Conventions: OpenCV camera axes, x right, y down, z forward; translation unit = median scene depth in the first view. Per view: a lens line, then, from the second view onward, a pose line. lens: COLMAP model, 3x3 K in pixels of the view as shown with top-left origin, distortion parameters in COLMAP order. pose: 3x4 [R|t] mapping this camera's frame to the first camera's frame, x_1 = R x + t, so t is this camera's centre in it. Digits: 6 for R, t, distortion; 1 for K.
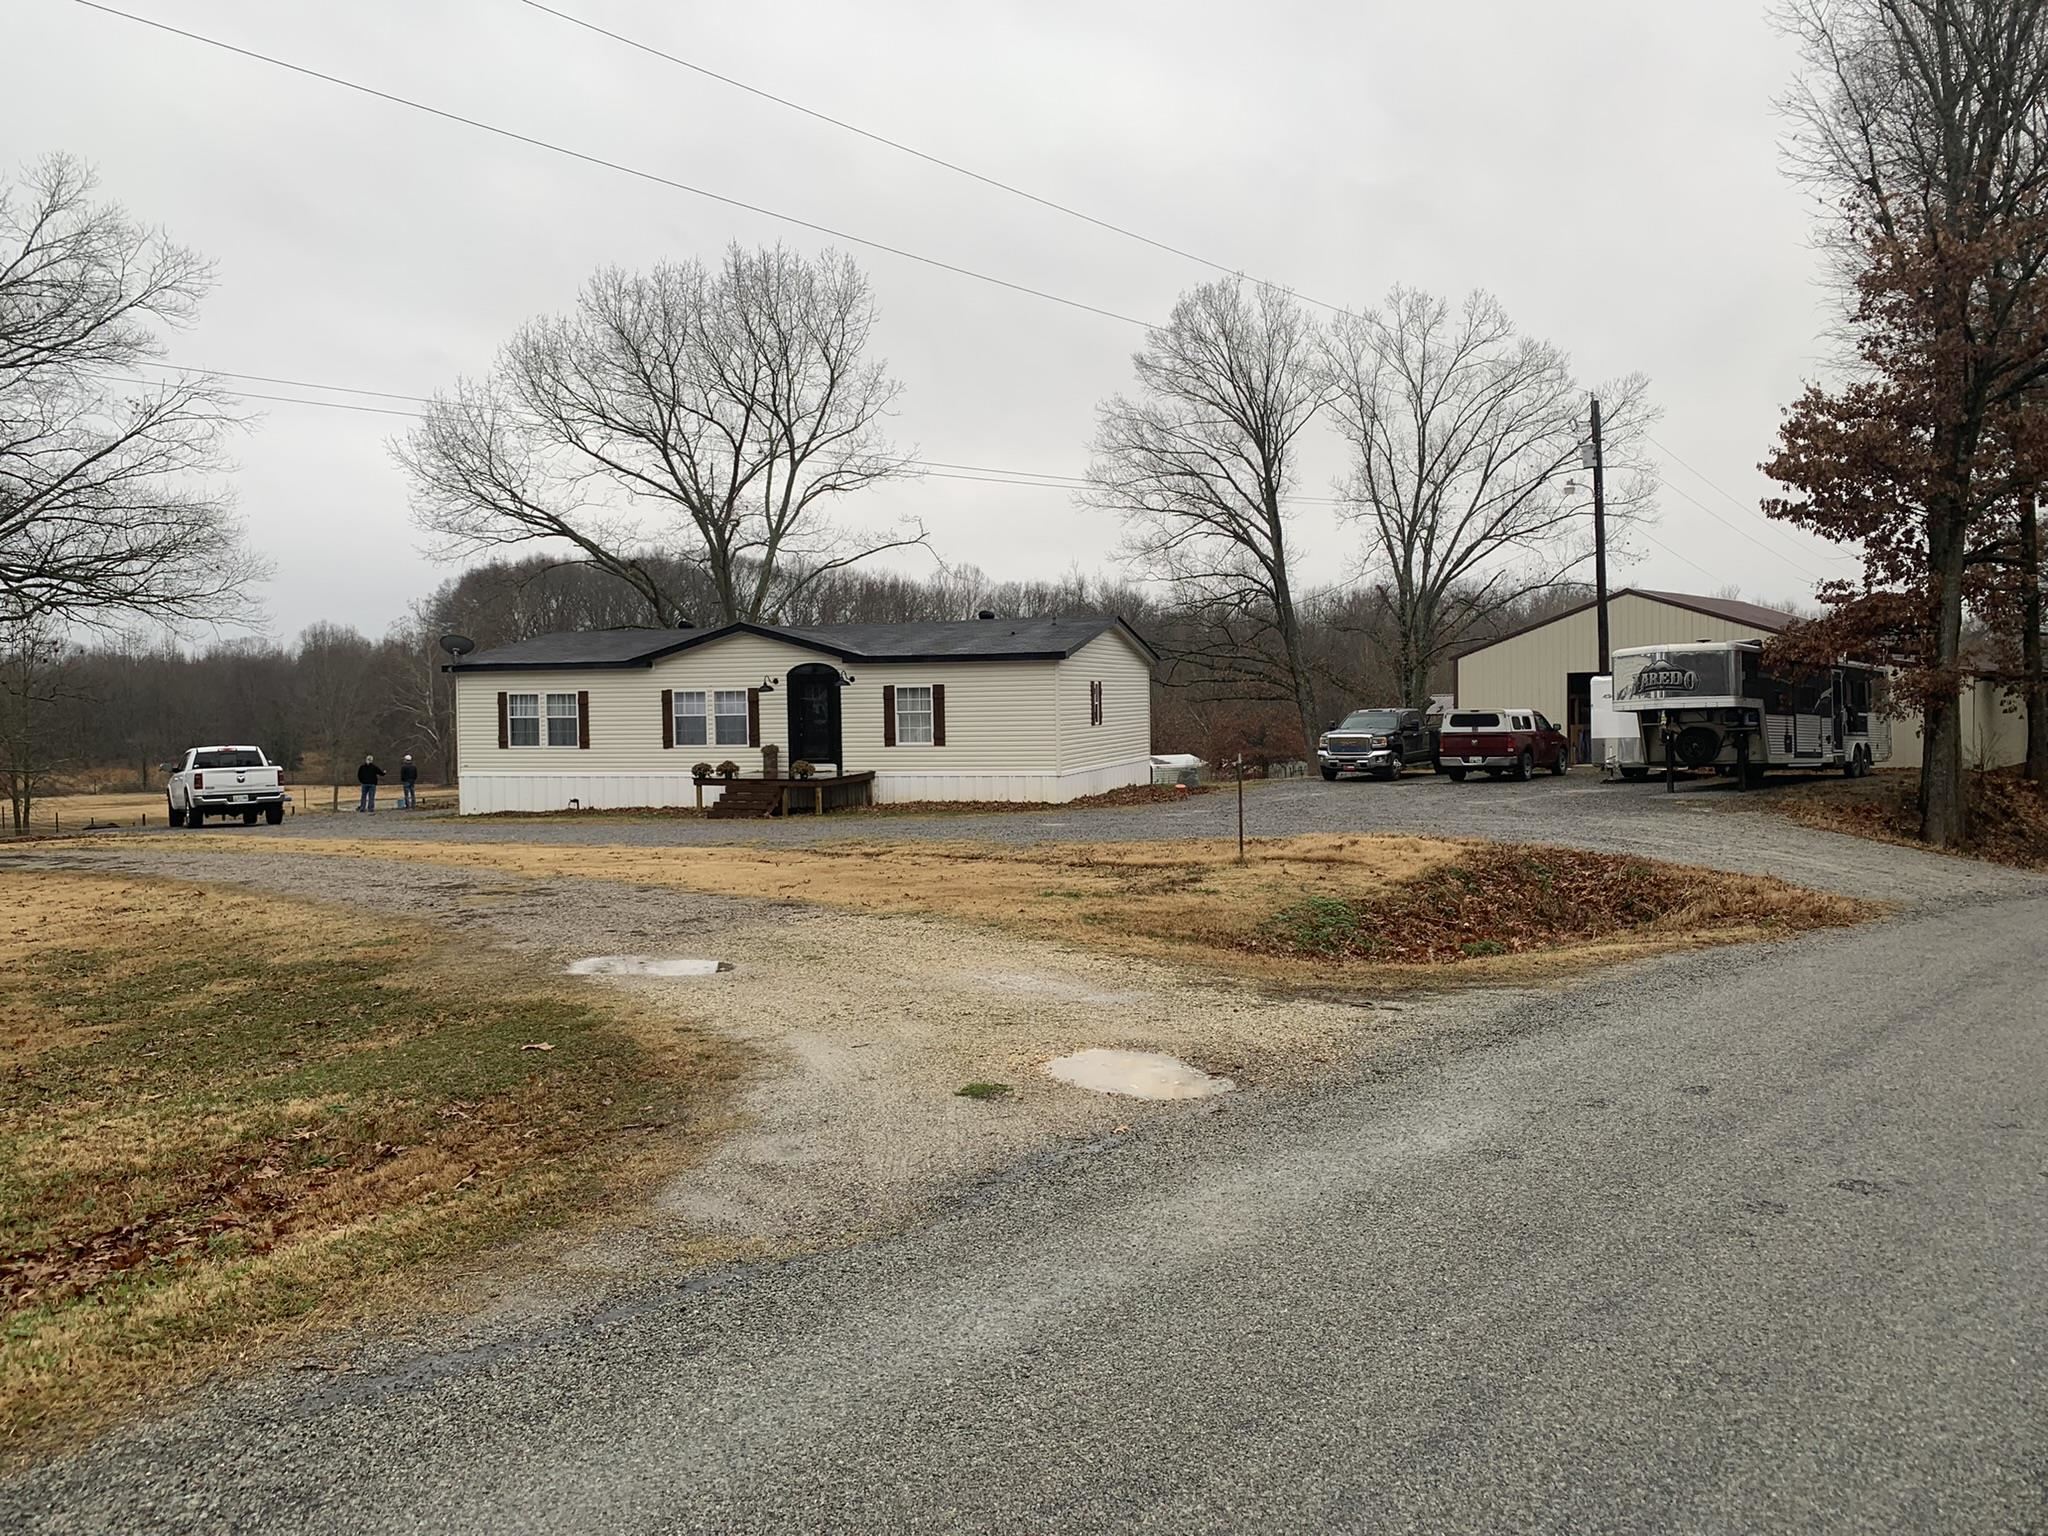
lens RADIAL K [[1538.6, 0, 1009.2], [0, 1538.6, 759.3], [0, 0, 1]] dist [0.040477, -0.055444]
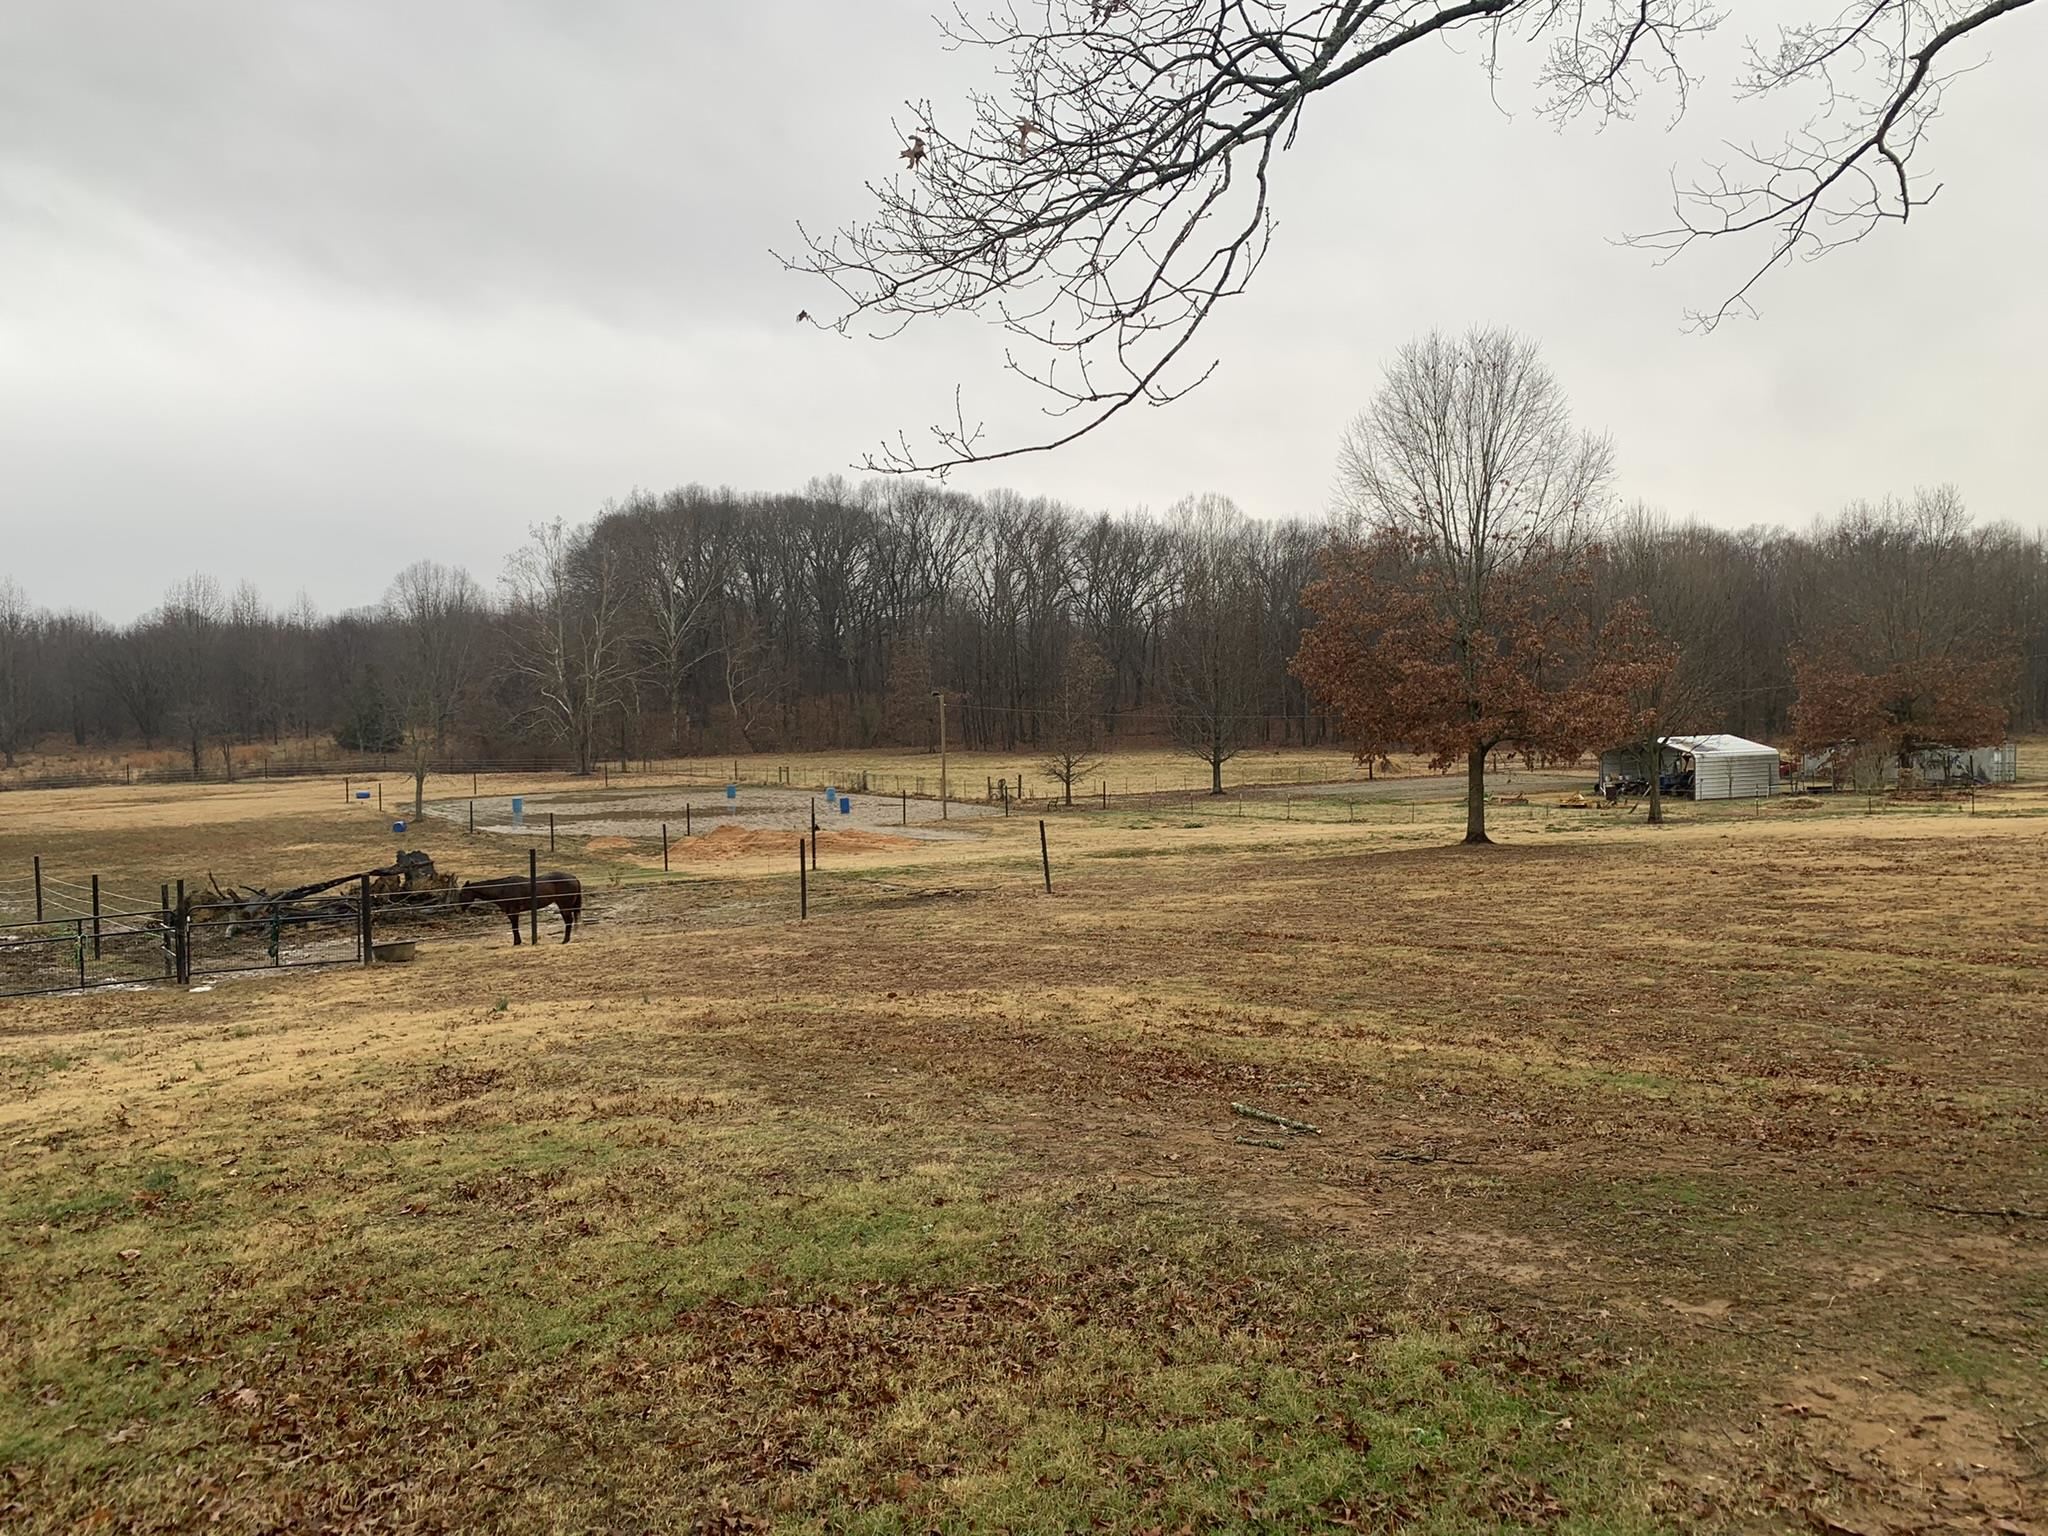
lens RADIAL K [[1538.6, 0, 1019.7], [0, 1538.6, 752.2], [0, 0, 1]] dist [0.040477, -0.055444]
pose [[0.997489, -0.000525, -0.070813, -0.089934], [0.000931, 0.999983, 0.005688, 0.002384], [0.070809, -0.005739, 0.997473, 0.243887]]
